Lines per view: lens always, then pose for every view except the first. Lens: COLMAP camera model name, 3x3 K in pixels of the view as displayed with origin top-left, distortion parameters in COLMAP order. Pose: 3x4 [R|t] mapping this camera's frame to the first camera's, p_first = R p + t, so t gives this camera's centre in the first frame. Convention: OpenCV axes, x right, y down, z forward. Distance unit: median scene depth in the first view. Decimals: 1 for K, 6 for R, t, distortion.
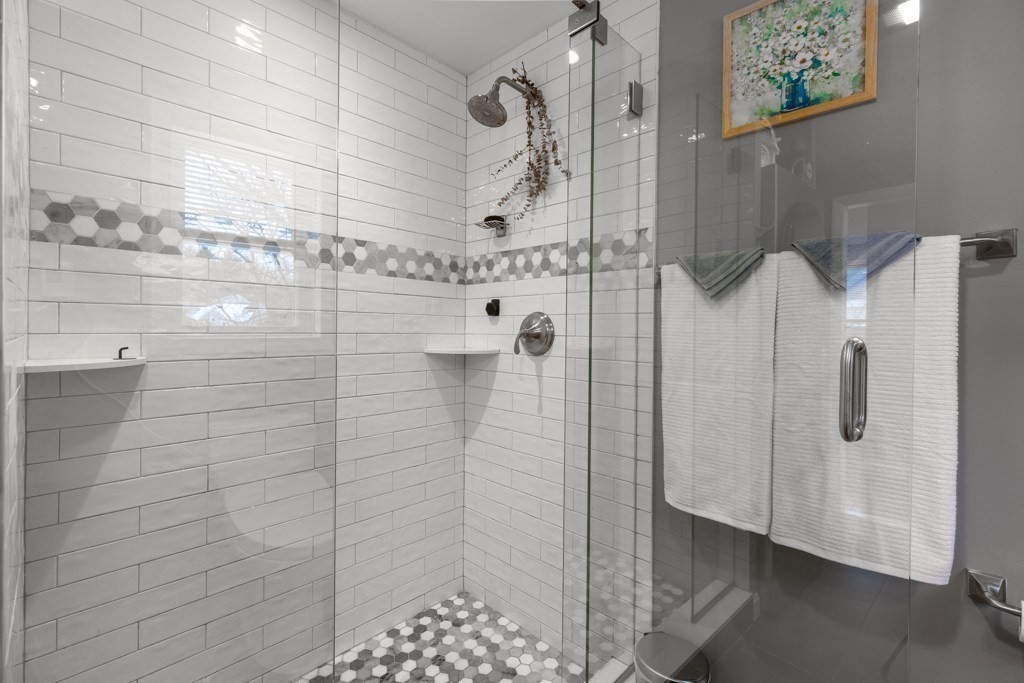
lens RADIAL K [[454.3, 0, 511.1], [0, 454.3, 330.7], [0, 0, 1]] dist [-0.000618, 0.000069]
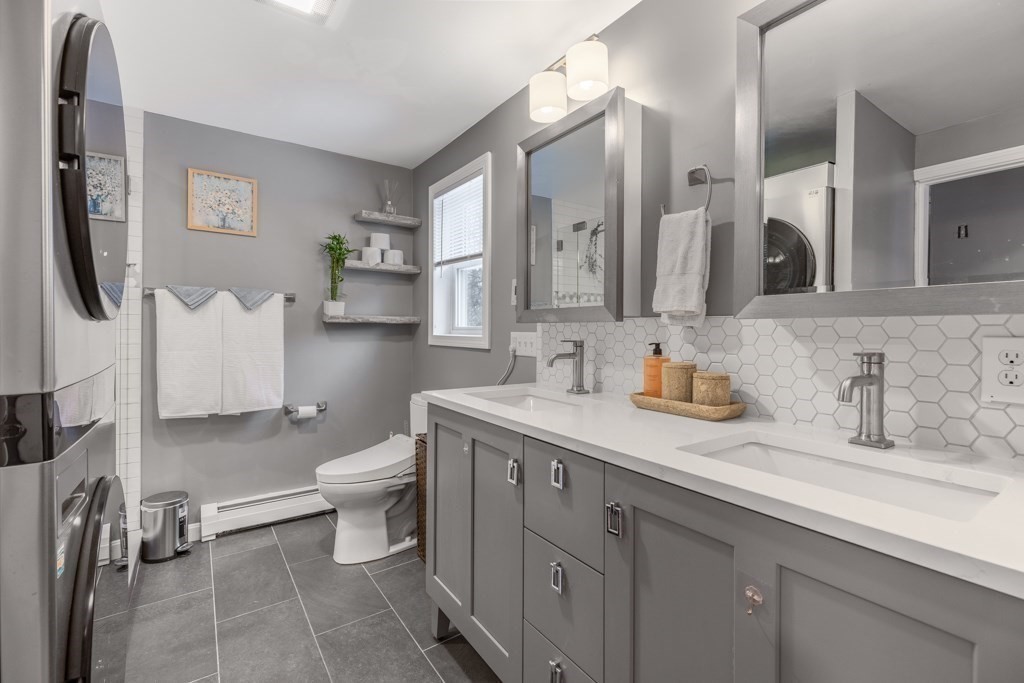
lens RADIAL K [[454.3, 0, 510.7], [0, 454.3, 332.7], [0, 0, 1]] dist [-0.000618, 0.000069]
pose [[0.180411, -0.014587, 0.983483, -1.411736], [-0.001793, 0.999883, 0.015159, 0.001928], [-0.983590, -0.004498, 0.180364, -0.857384]]
